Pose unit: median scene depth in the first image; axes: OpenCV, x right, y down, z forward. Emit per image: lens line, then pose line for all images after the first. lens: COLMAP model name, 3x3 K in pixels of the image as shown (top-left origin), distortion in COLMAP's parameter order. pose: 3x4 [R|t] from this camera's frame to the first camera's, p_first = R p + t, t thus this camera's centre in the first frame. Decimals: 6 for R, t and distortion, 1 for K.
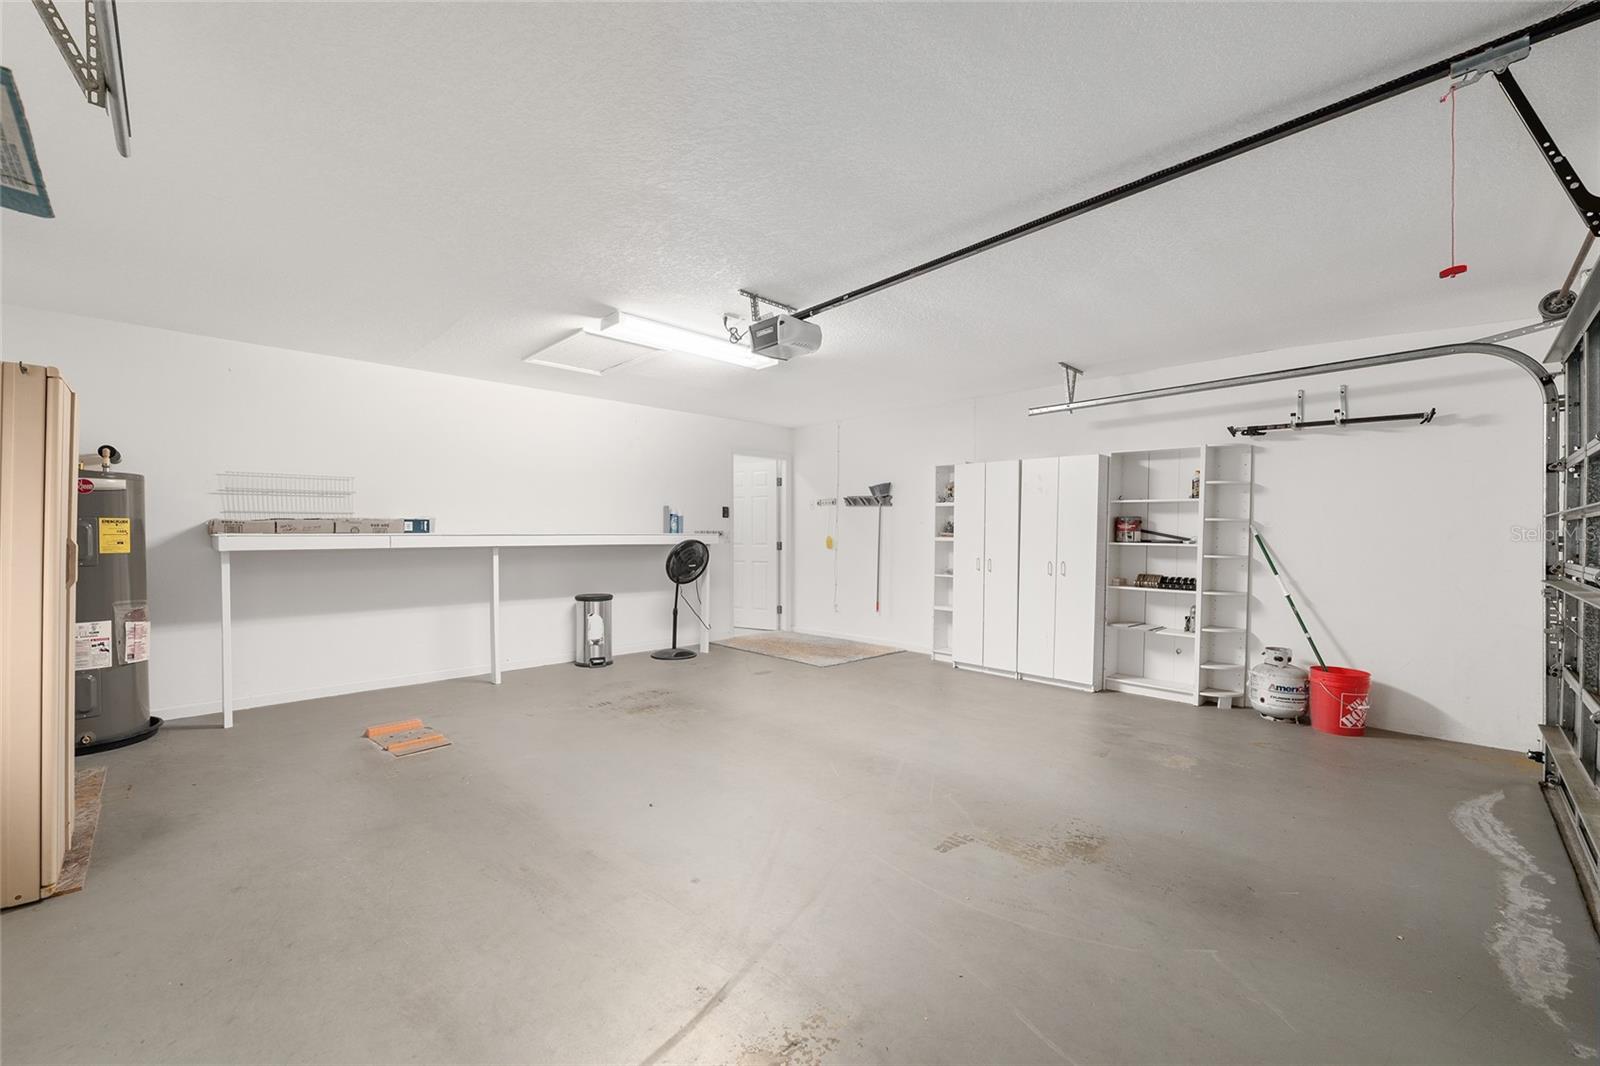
lens RADIAL K [[655.7, 0, 800.7], [0, 655.7, 535.3], [0, 0, 1]] dist [-0.004113, 0.000430]
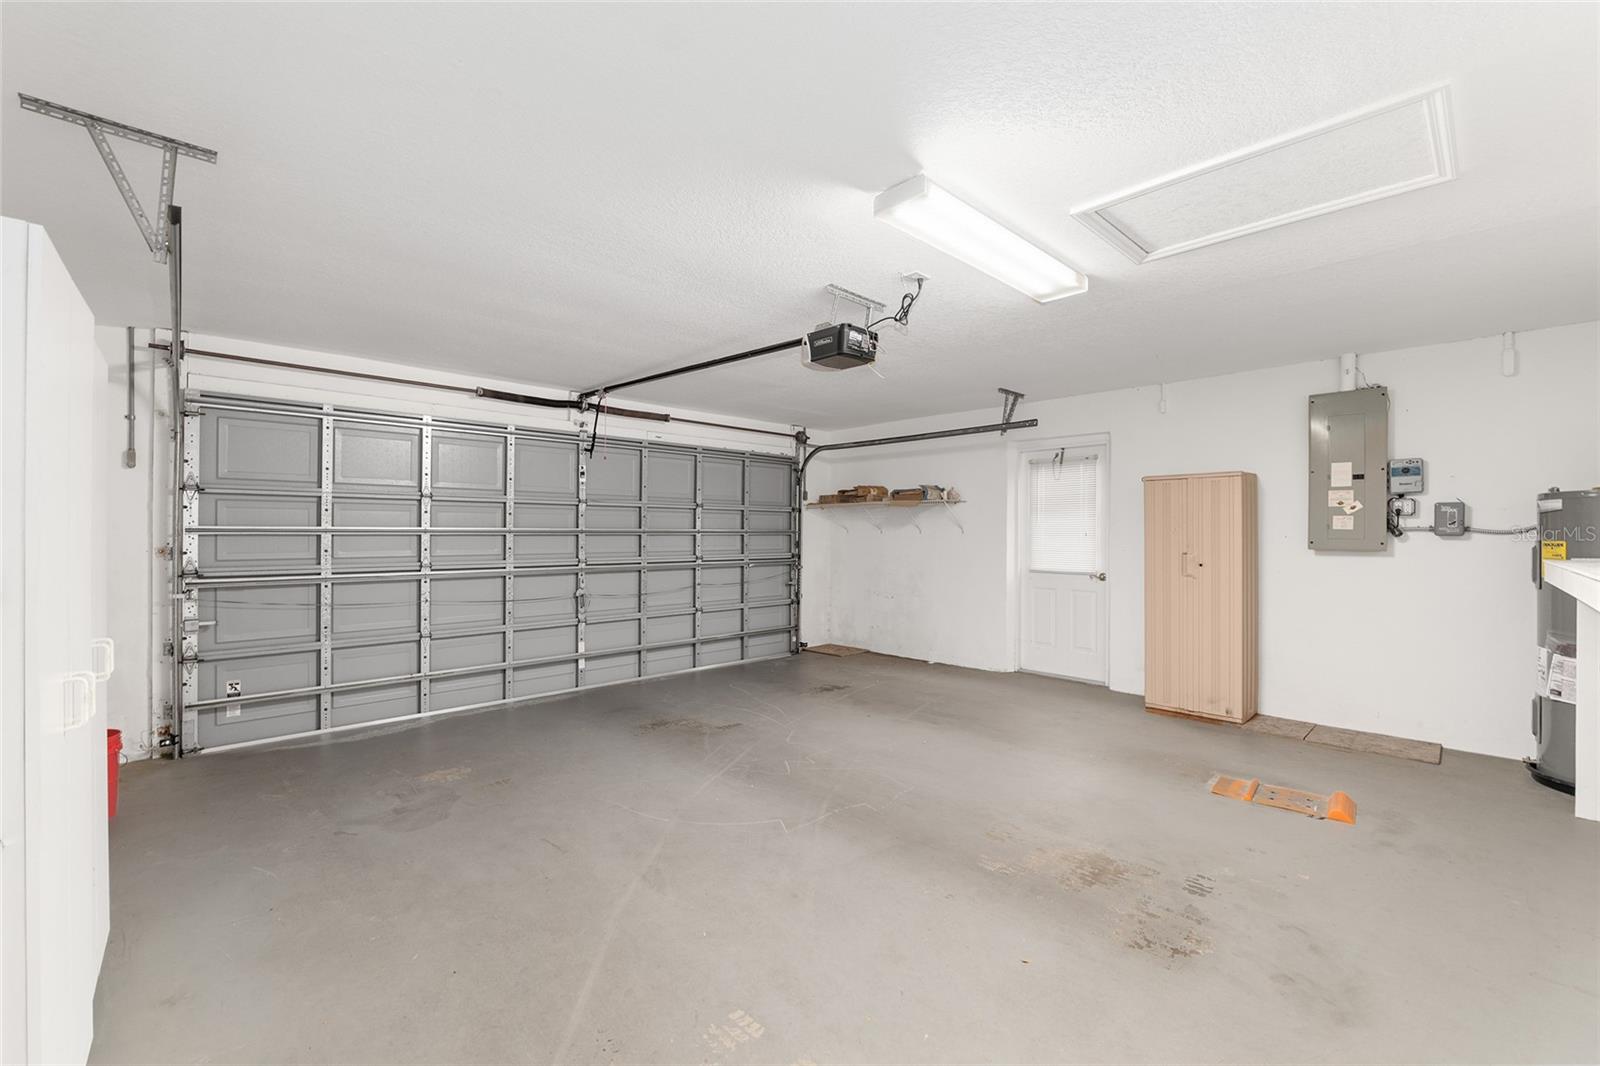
lens RADIAL K [[655.7, 0, 799.1], [0, 655.7, 532.8], [0, 0, 1]] dist [-0.004113, 0.000430]
pose [[-0.999702, -0.007940, 0.023091, 0.010539], [-0.007893, 0.999967, 0.002138, -0.031187], [-0.023107, 0.001955, -0.999731, 1.929552]]
